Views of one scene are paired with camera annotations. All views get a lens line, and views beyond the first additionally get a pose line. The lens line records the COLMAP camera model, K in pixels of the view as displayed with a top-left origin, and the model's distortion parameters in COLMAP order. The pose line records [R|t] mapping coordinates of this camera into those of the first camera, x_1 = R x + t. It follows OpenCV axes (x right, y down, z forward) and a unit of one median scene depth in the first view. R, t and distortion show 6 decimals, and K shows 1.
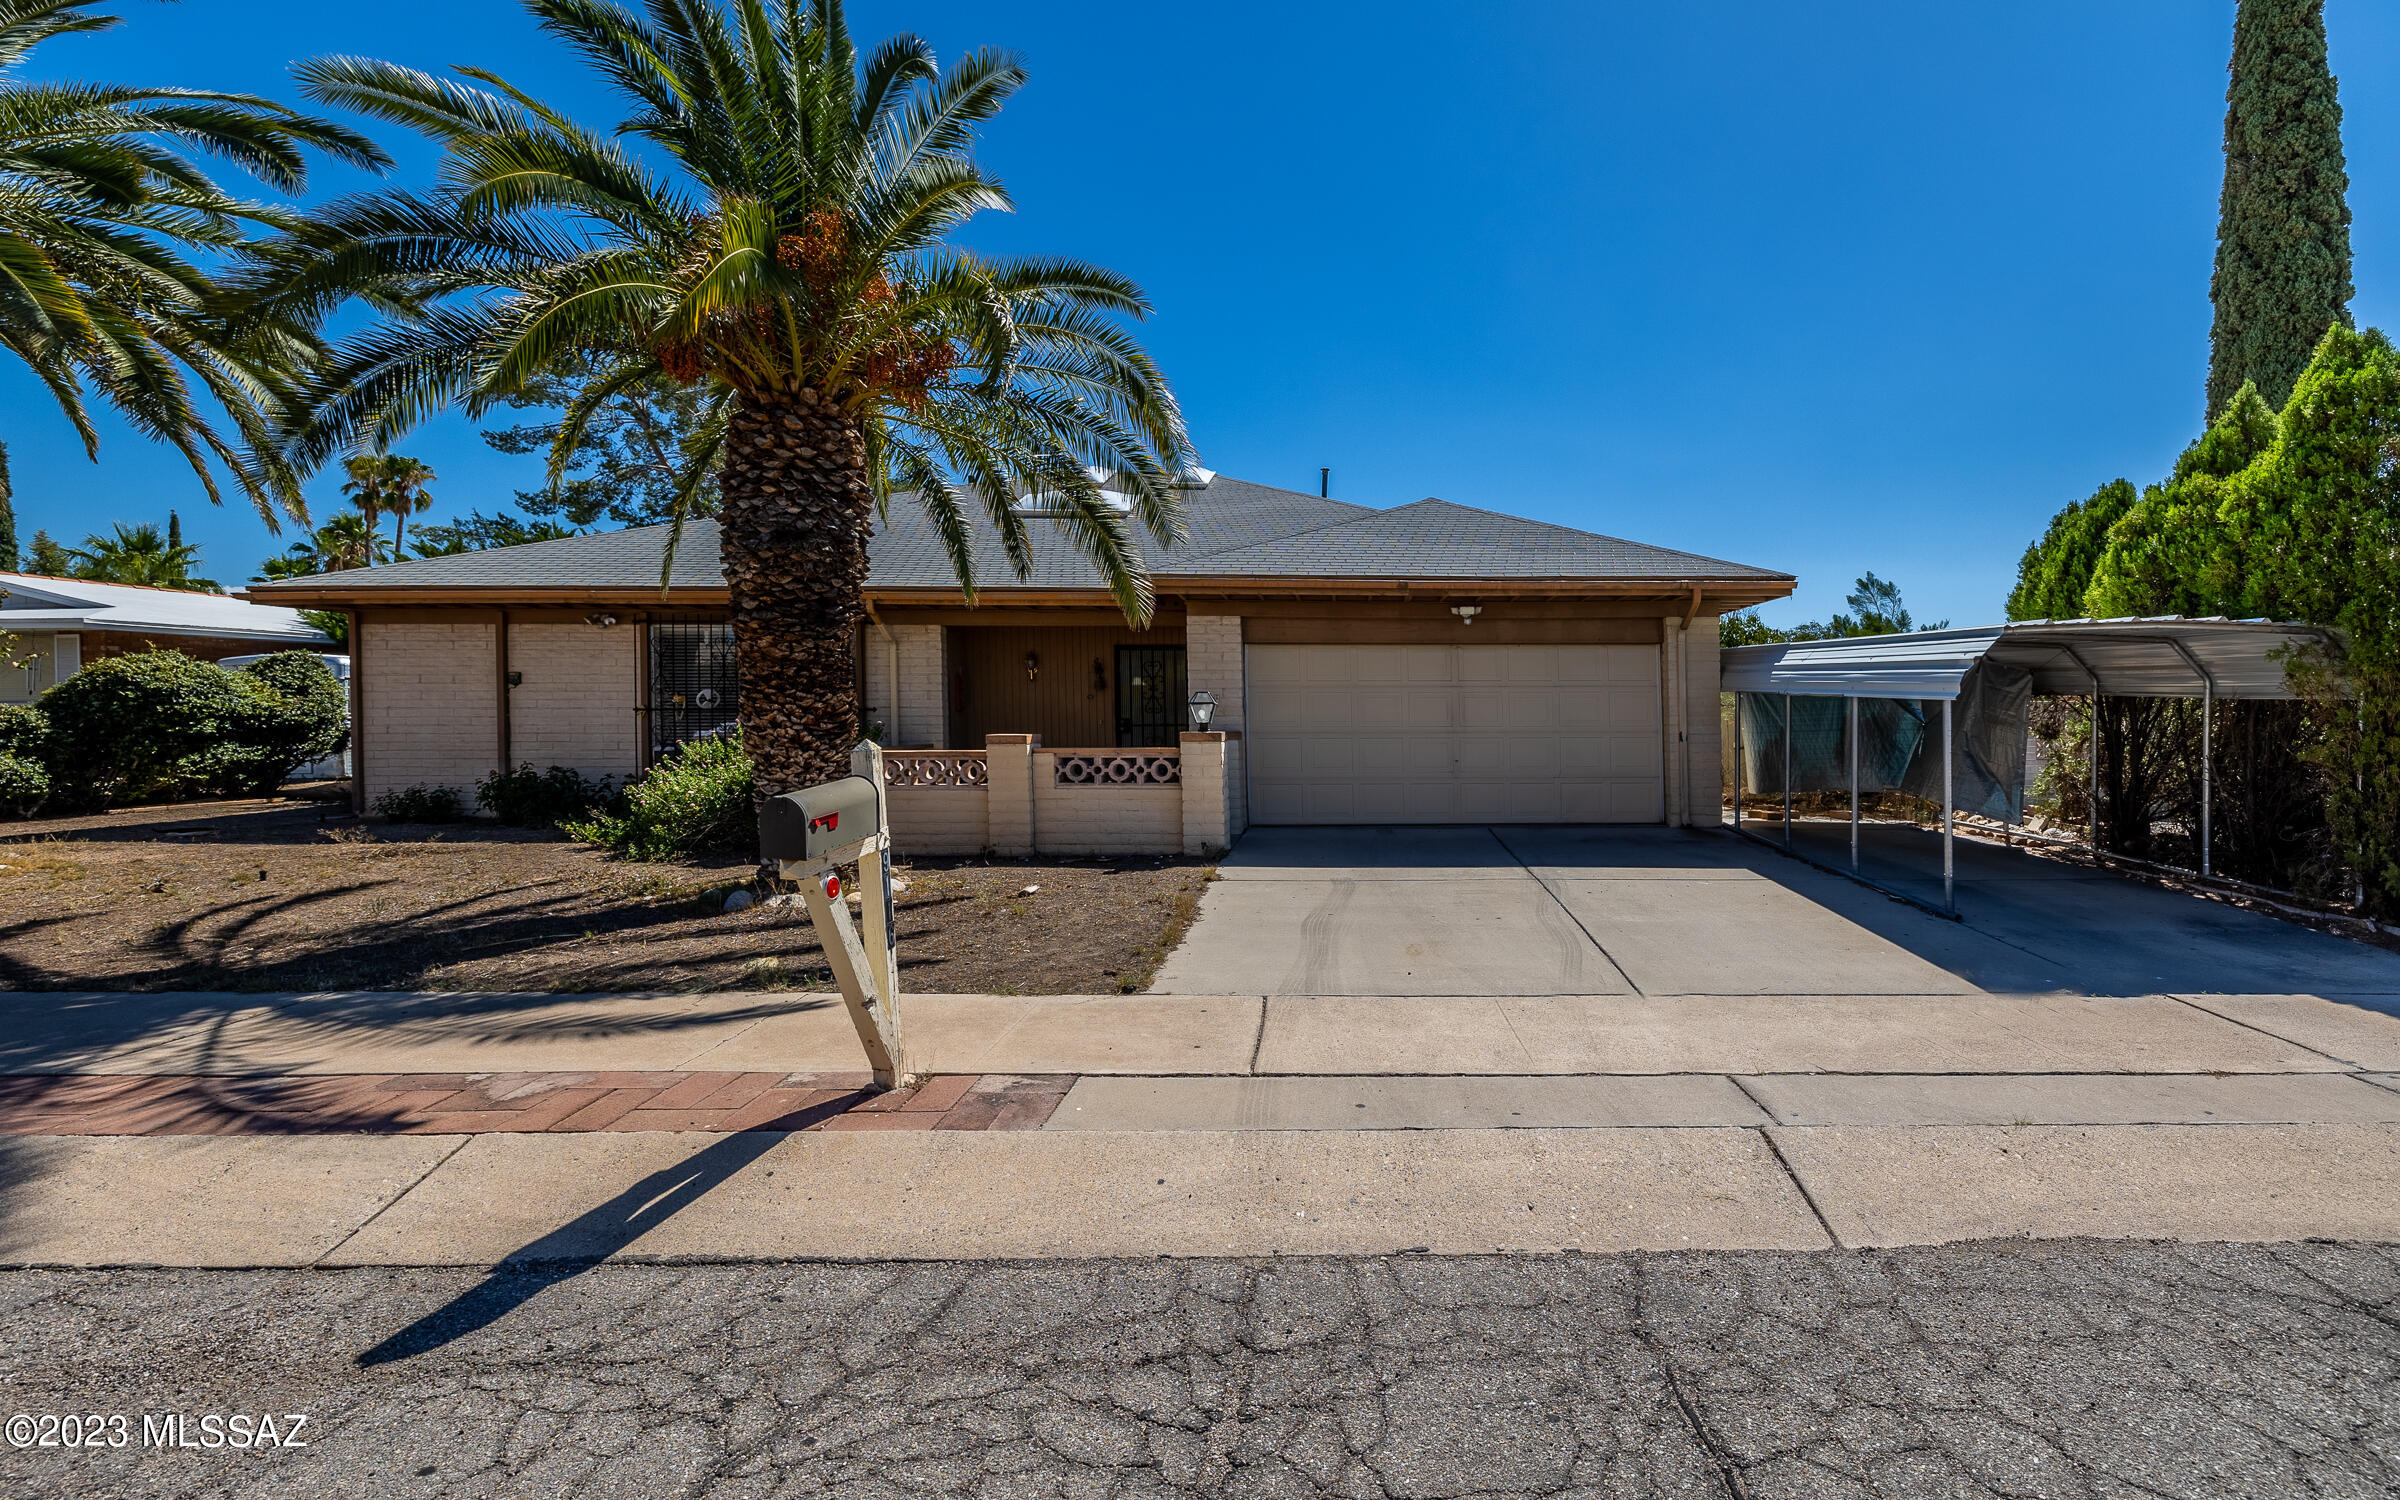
lens RADIAL K [[1039.8, 0, 1200.0], [0, 1039.8, 750.0], [0, 0, 1]] dist [-0.000513, -0.000018]
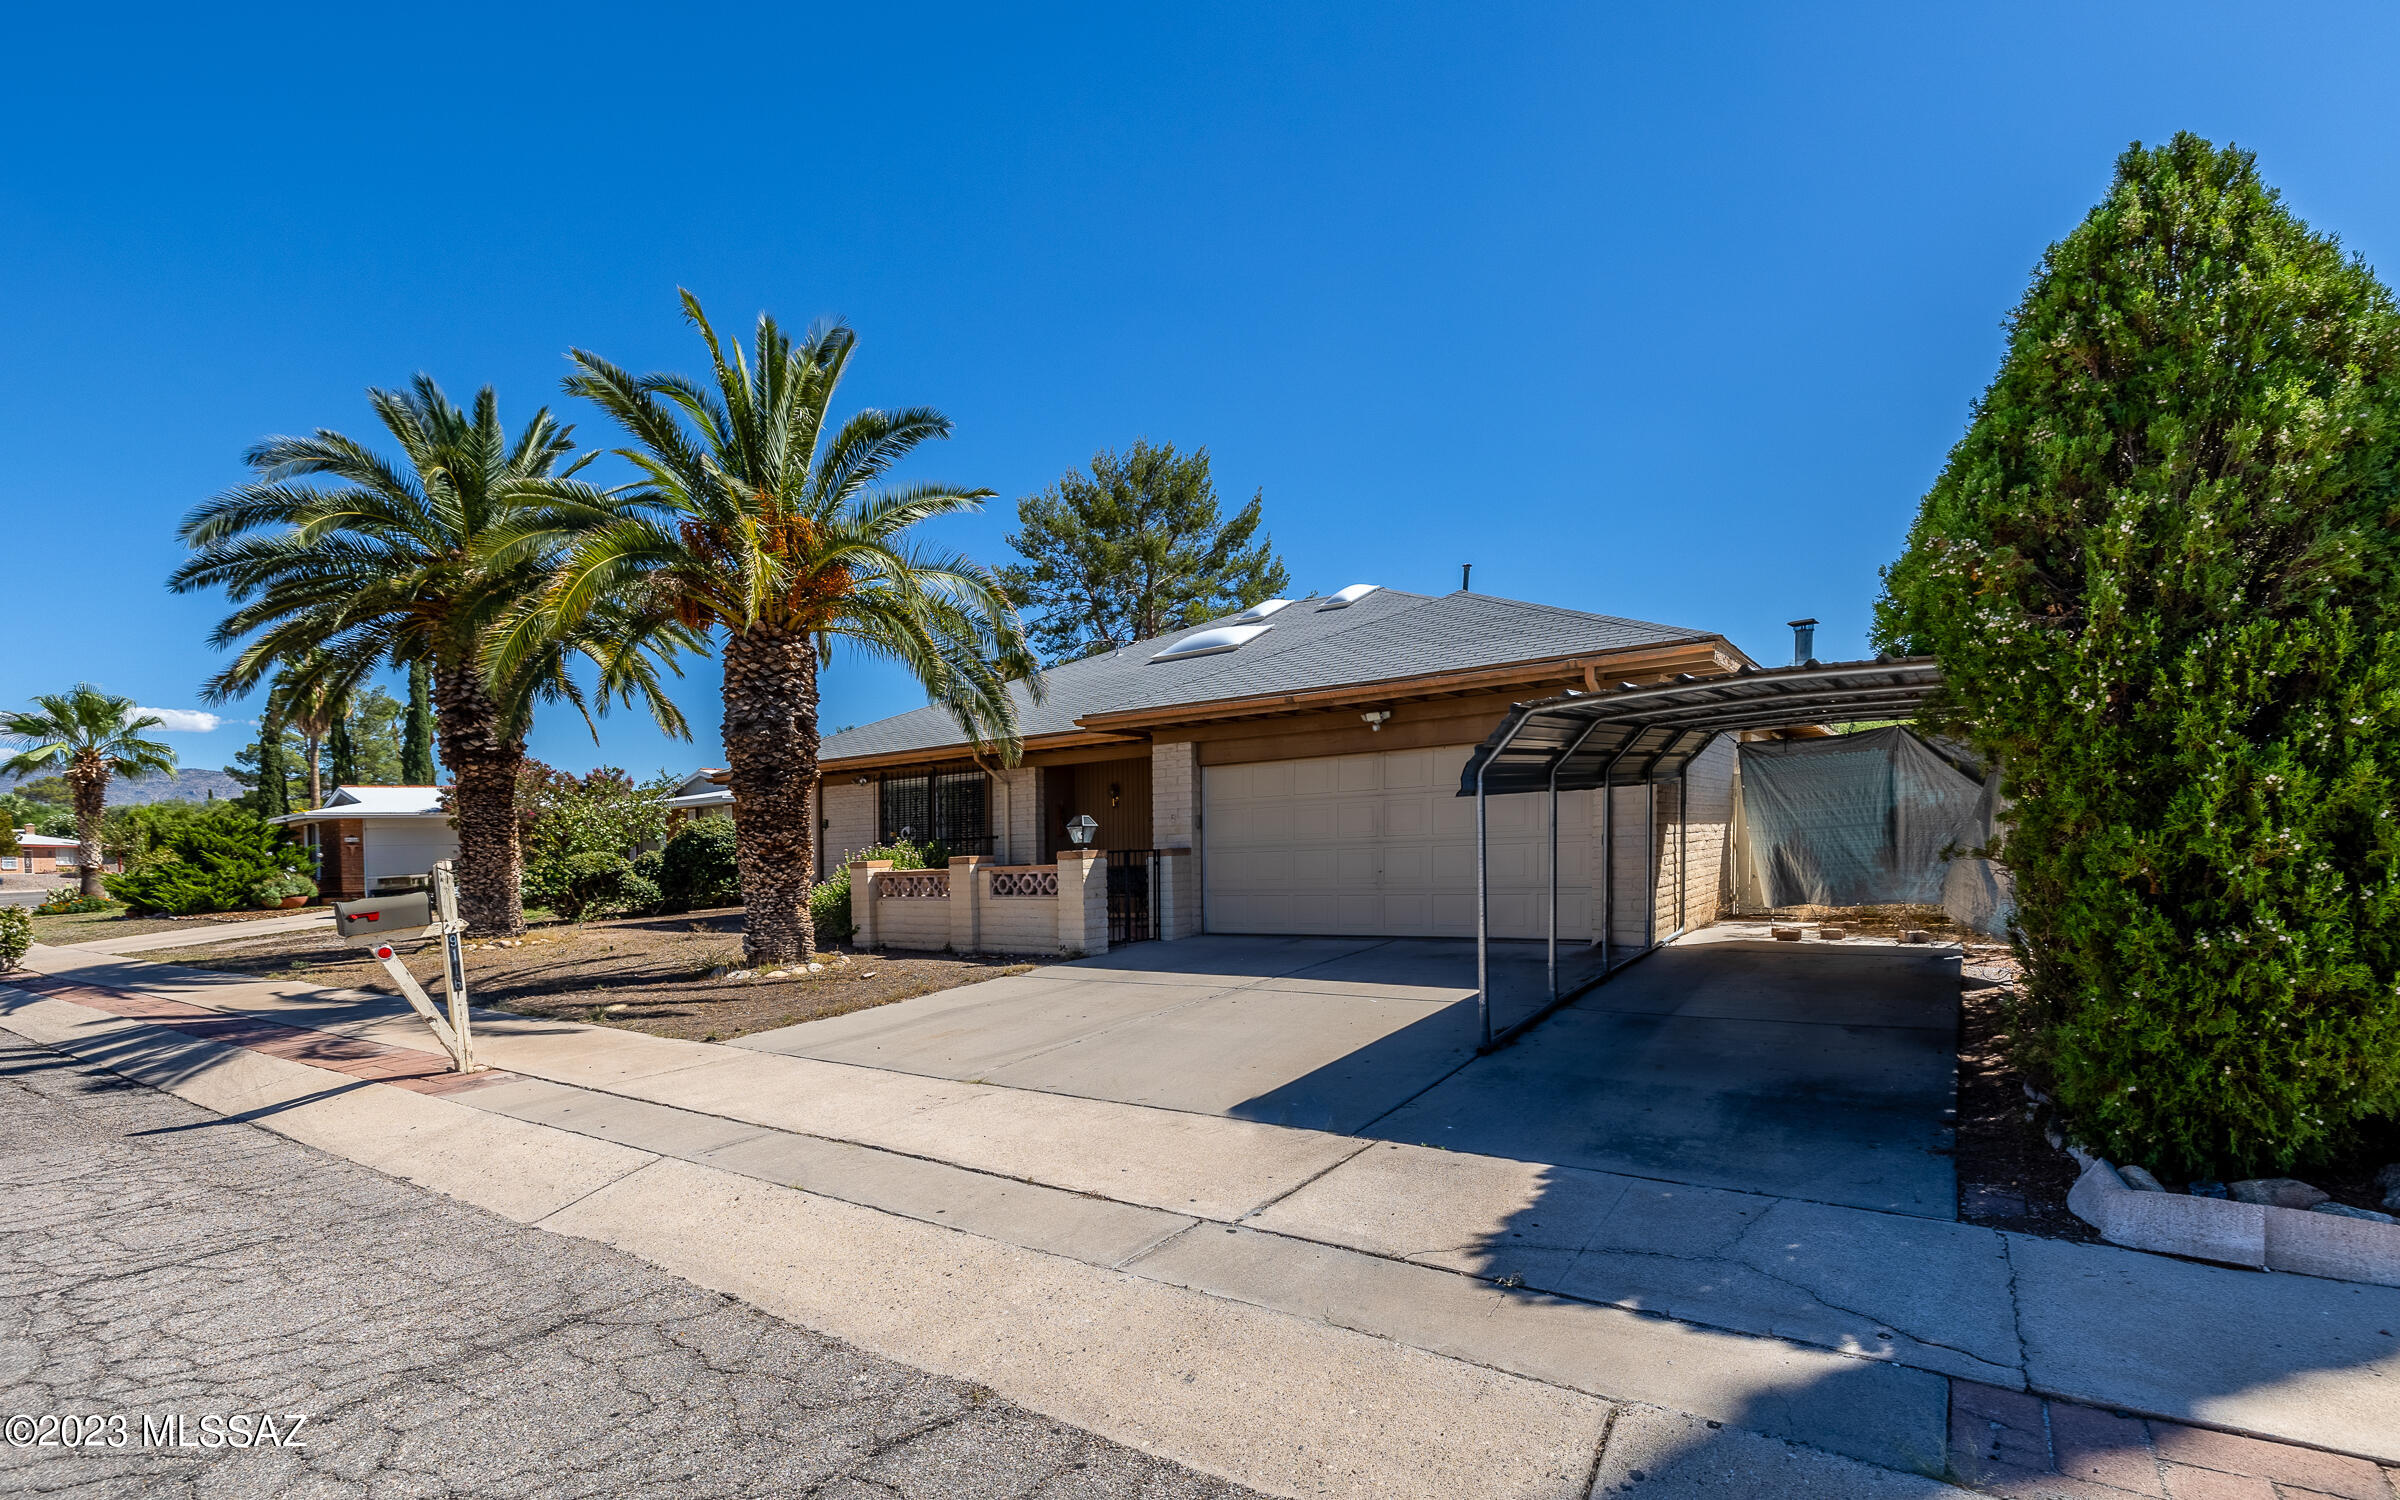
lens RADIAL K [[1020.8, 0, 1201.0], [0, 1020.8, 897.7], [0, 0, 1]] dist [-0.000347, -0.000065]
pose [[0.827645, 0.000474, -0.561252, 0.754523], [0.019066, 0.999399, 0.028960, 0.004650], [0.560928, -0.034669, 0.827138, 0.132876]]
